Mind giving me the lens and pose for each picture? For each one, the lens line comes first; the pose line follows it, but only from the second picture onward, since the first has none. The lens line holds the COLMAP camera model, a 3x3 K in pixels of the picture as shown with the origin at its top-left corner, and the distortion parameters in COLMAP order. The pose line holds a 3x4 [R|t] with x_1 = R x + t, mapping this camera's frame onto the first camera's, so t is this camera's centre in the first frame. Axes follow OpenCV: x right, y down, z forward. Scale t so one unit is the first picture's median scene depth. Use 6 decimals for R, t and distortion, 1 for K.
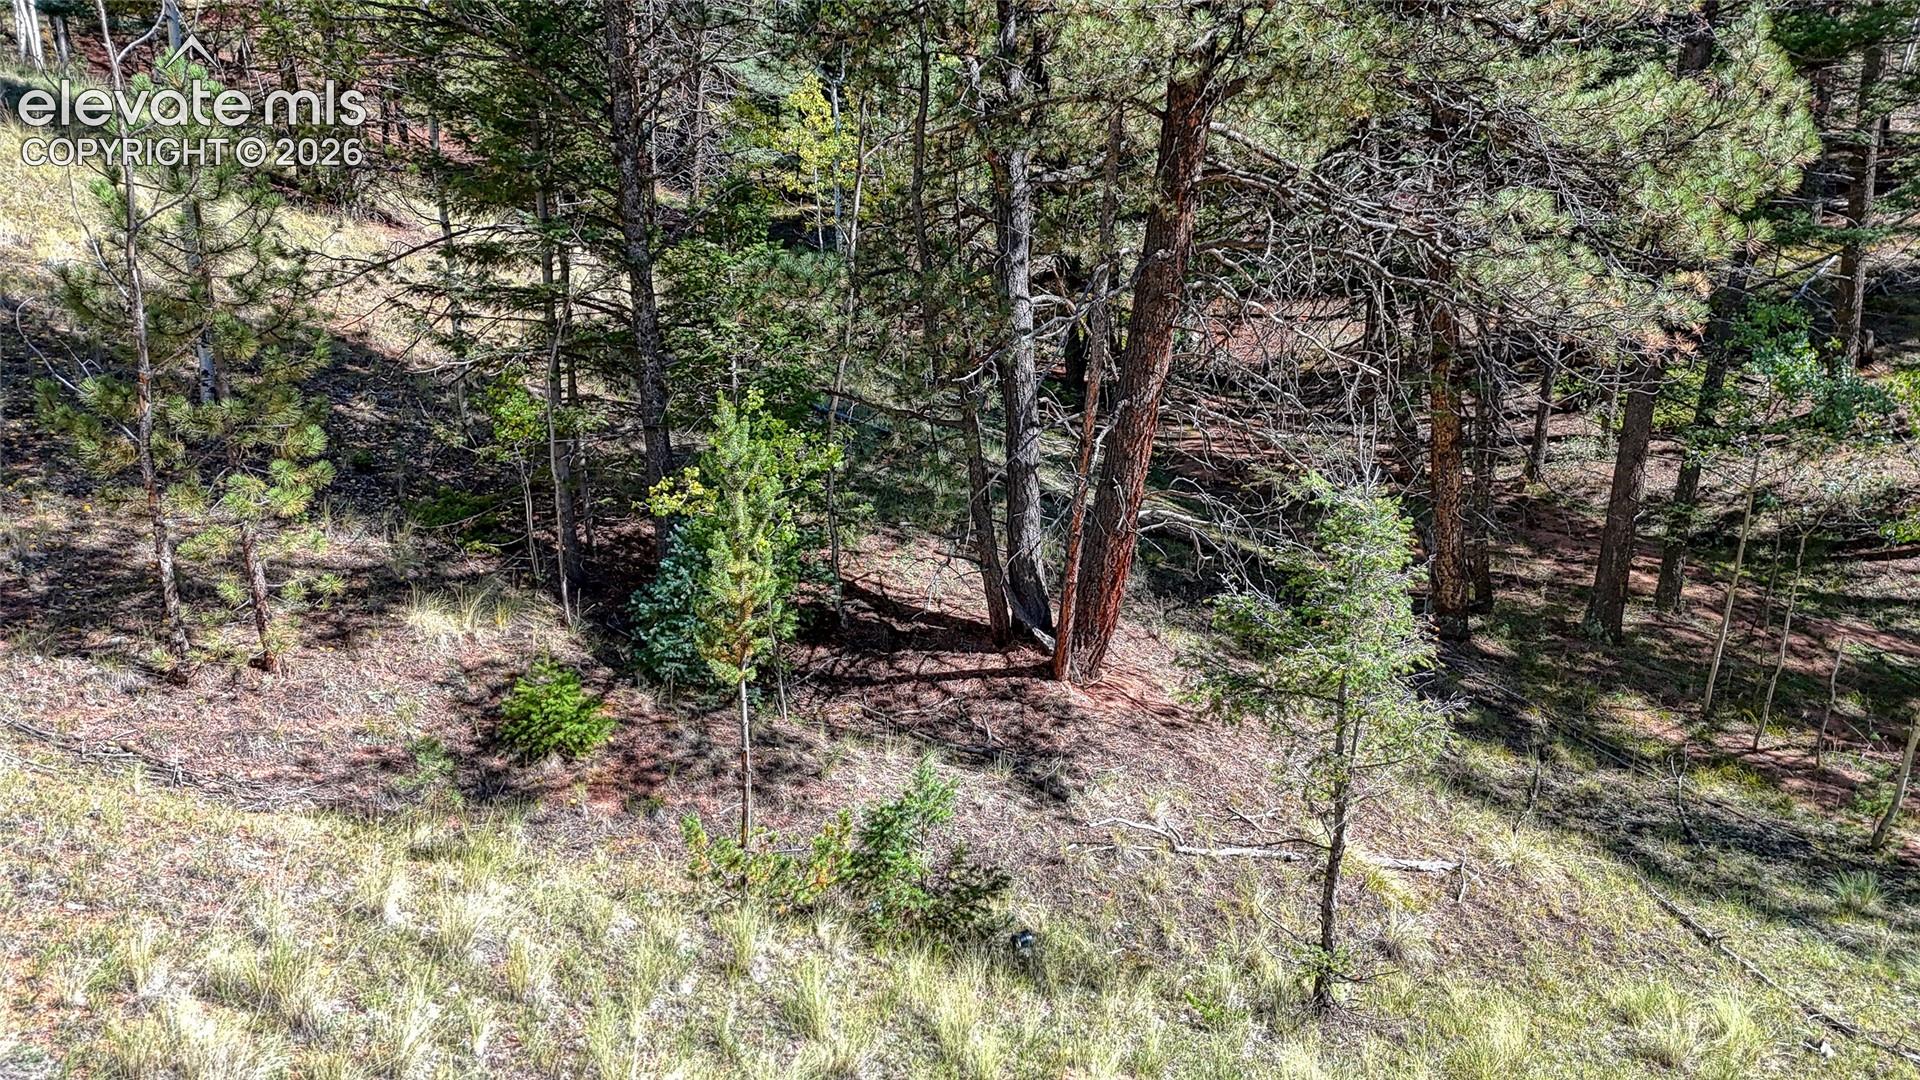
lens RADIAL K [[1409.4, 0, 973.1], [0, 1409.4, 539.5], [0, 0, 1]] dist [0.072493, -0.064012]
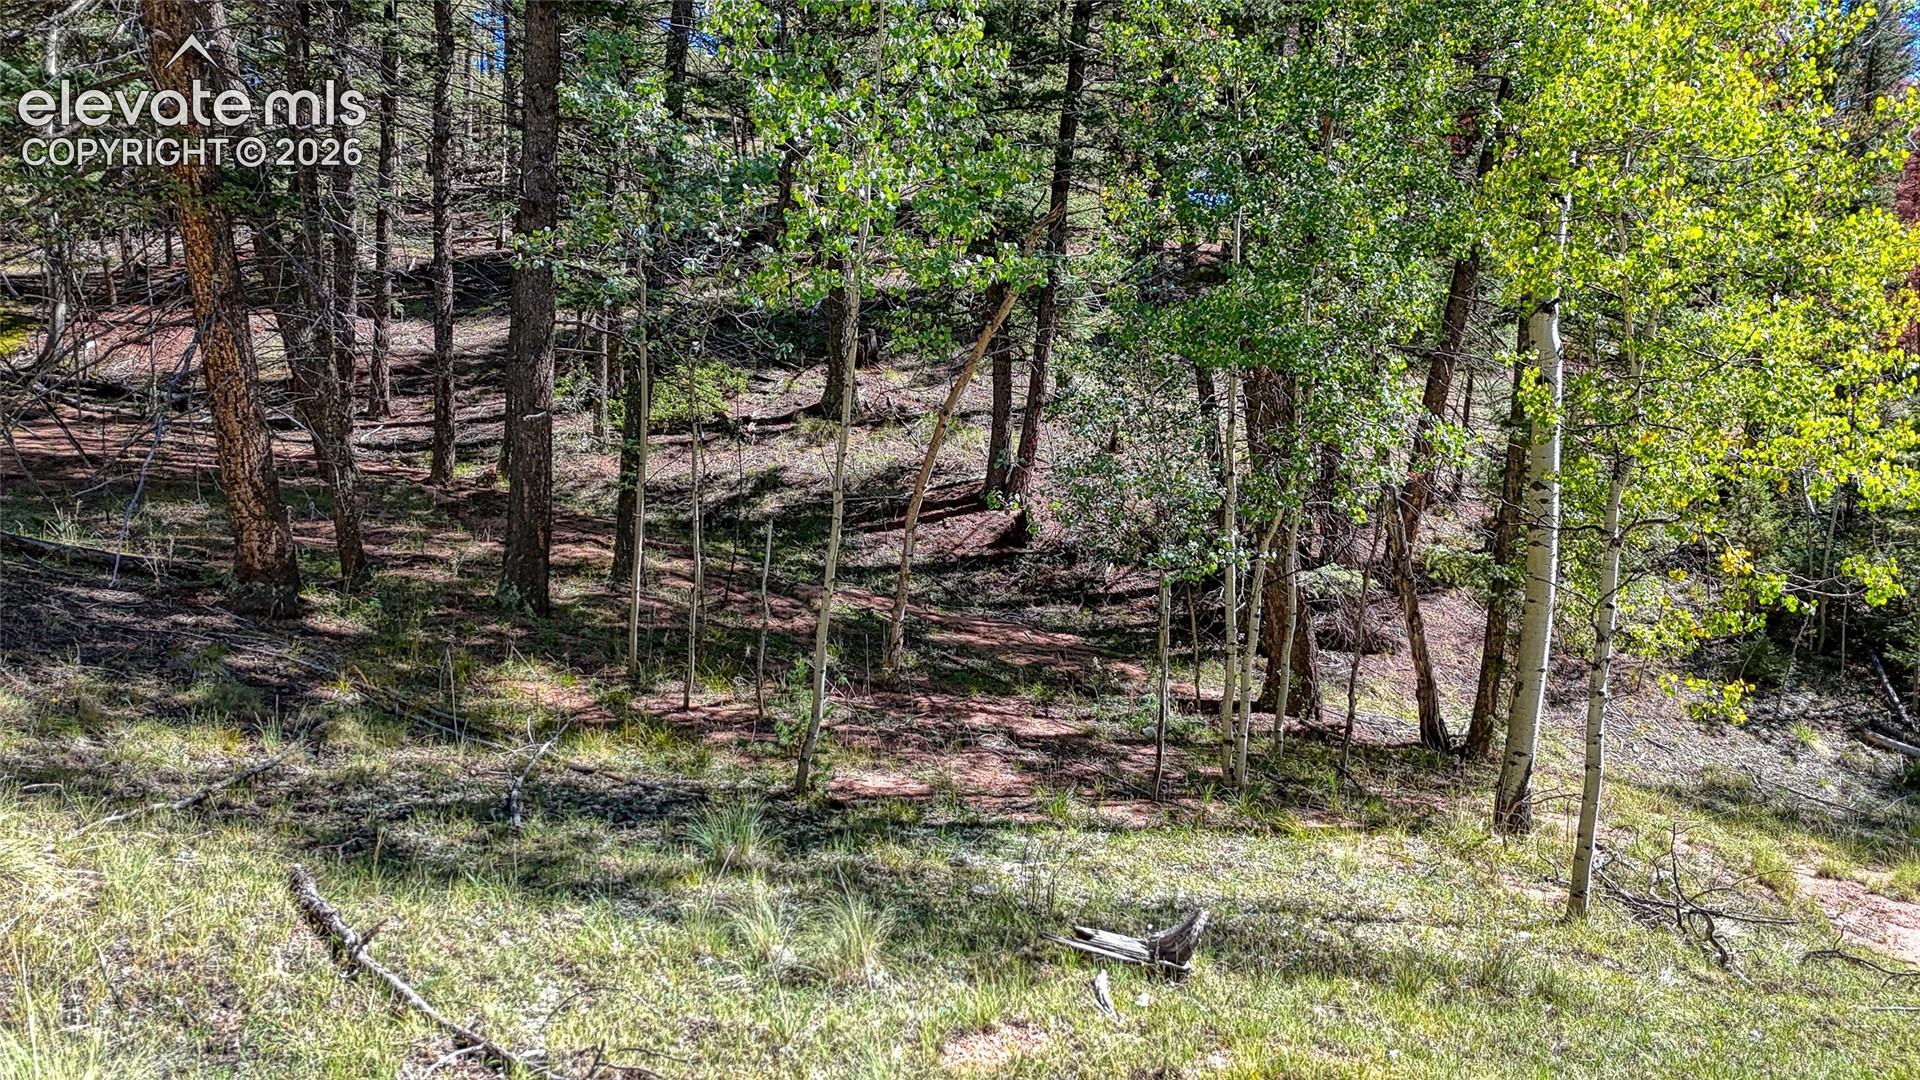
lens RADIAL K [[1409.4, 0, 965.8], [0, 1409.4, 541.5], [0, 0, 1]] dist [0.072493, -0.064012]
pose [[0.849092, -0.054484, 0.525427, 0.247088], [0.114926, 0.989894, -0.083073, 0.115606], [-0.515591, 0.130922, 0.846773, 0.263536]]
